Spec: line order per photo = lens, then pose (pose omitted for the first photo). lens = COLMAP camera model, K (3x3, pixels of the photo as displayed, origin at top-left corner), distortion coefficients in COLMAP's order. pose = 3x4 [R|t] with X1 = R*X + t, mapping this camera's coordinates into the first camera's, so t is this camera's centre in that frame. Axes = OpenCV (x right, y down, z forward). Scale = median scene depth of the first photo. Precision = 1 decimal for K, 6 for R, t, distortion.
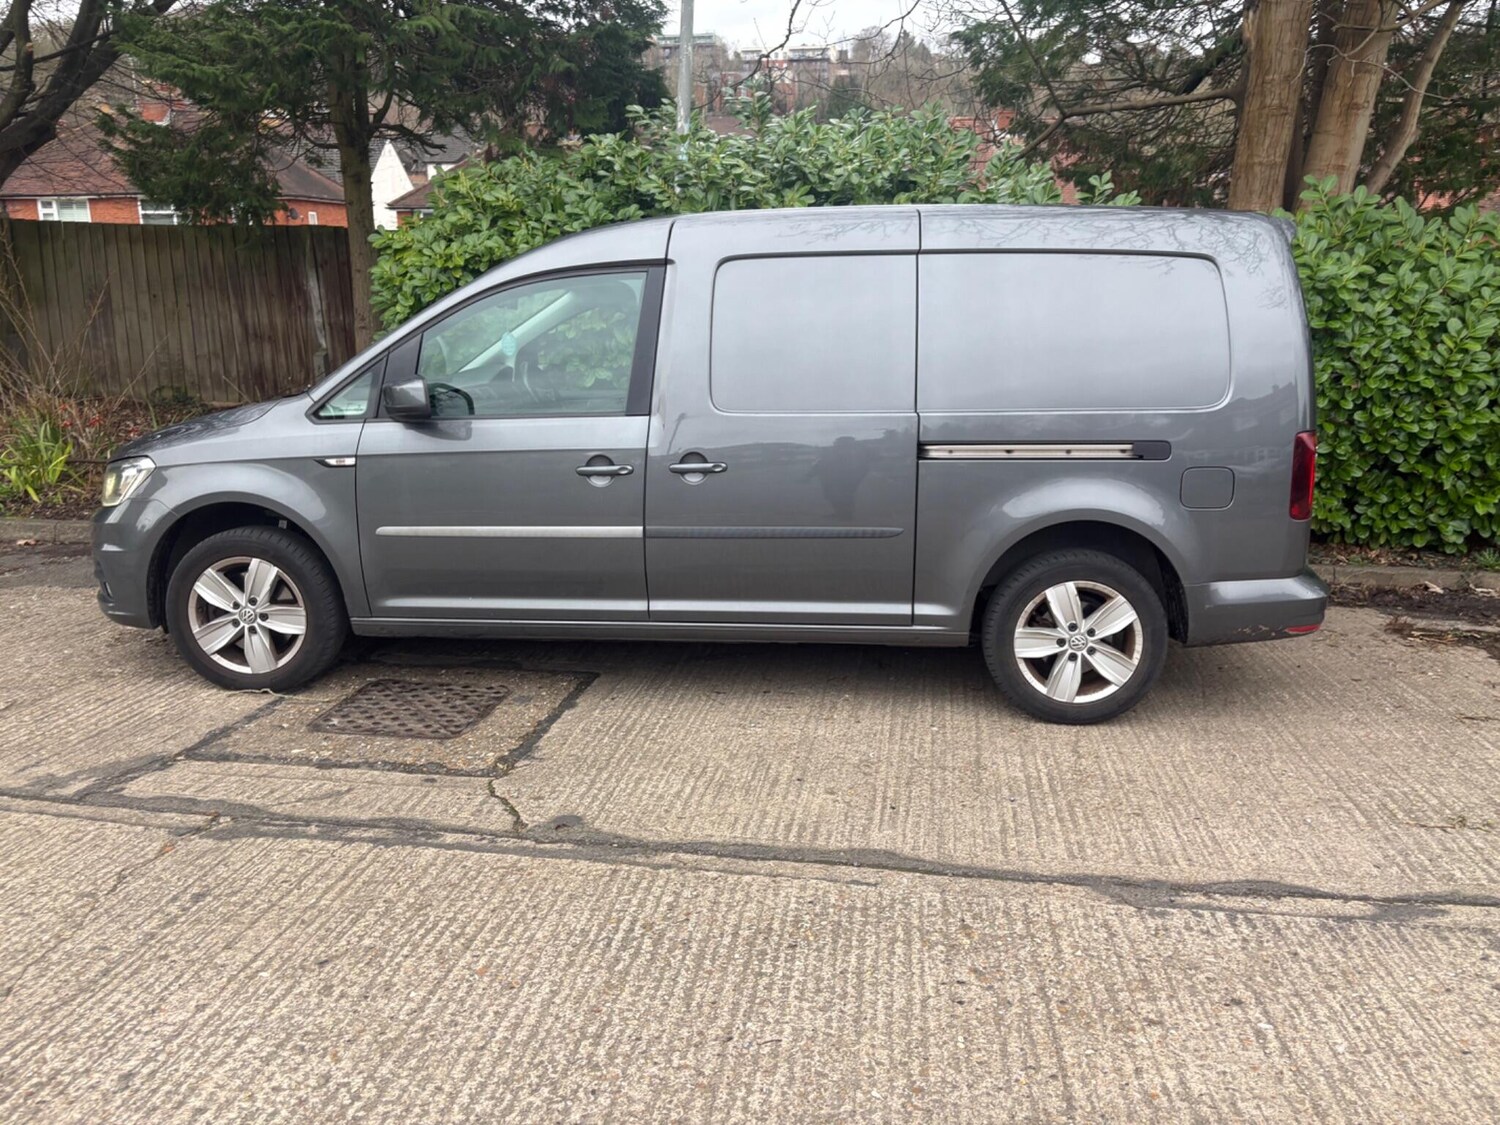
lens RADIAL K [[1155.4, 0, 780.4], [0, 1155.4, 540.3], [0, 0, 1]] dist [0.033191, -0.029263]
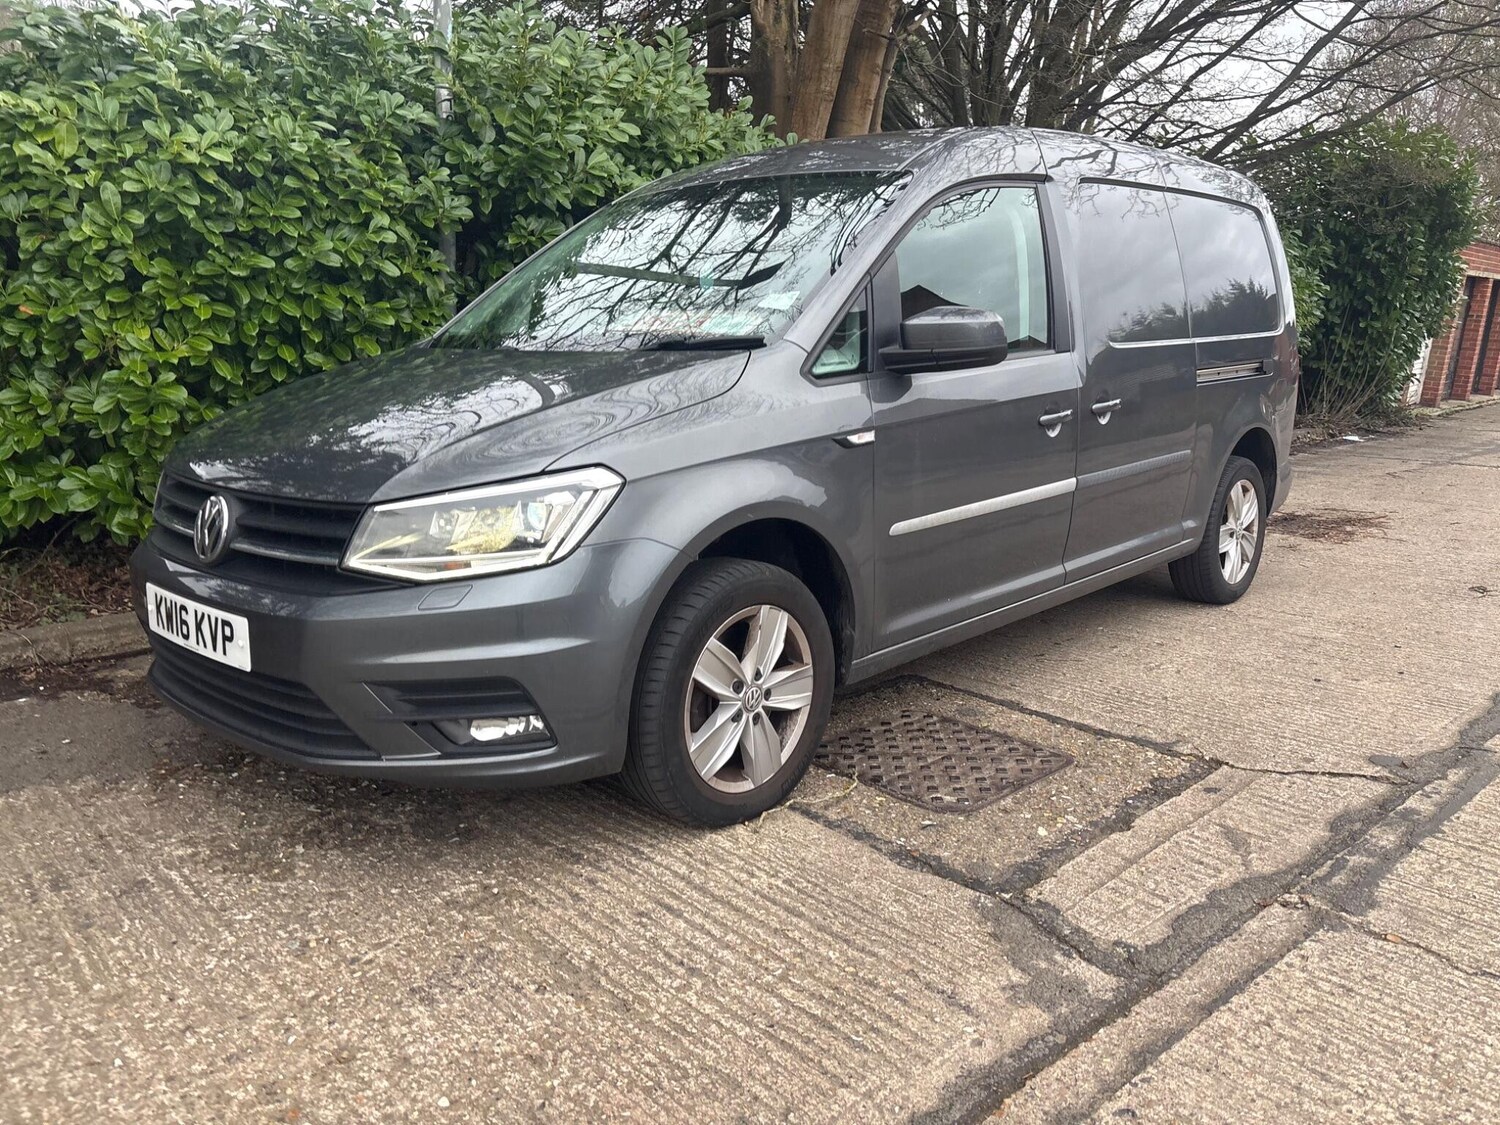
lens RADIAL K [[1151.5, 0, 768.5], [0, 1151.5, 562.1], [0, 0, 1]] dist [0.048886, -0.057217]
pose [[0.619942, -0.170562, 0.765886, -0.968702], [0.152809, 0.983644, 0.095366, -0.069222], [-0.769624, 0.057913, 0.635865, 0.626485]]
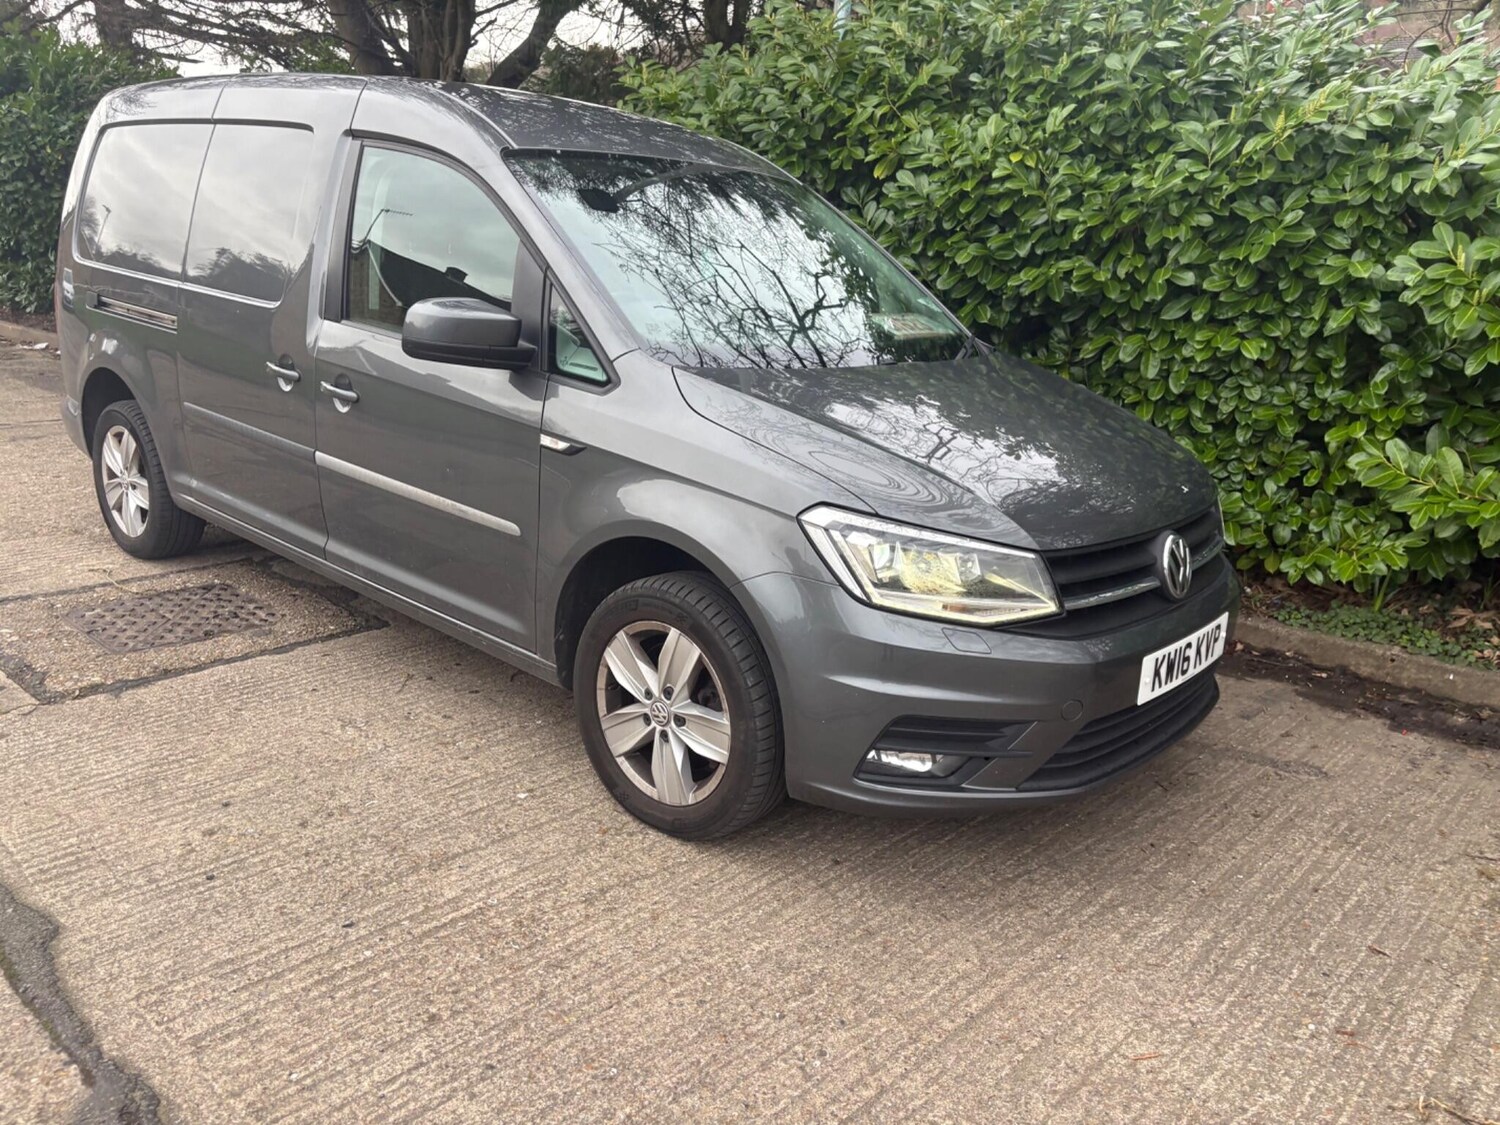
lens RADIAL K [[1154.2, 0, 743.7], [0, 1154.2, 557.6], [0, 0, 1]] dist [0.047119, -0.056564]
pose [[0.807980, 0.176455, -0.562167, 0.622569], [-0.141084, 0.984287, 0.106178, -0.075224], [0.572069, -0.006477, 0.820180, 0.501420]]
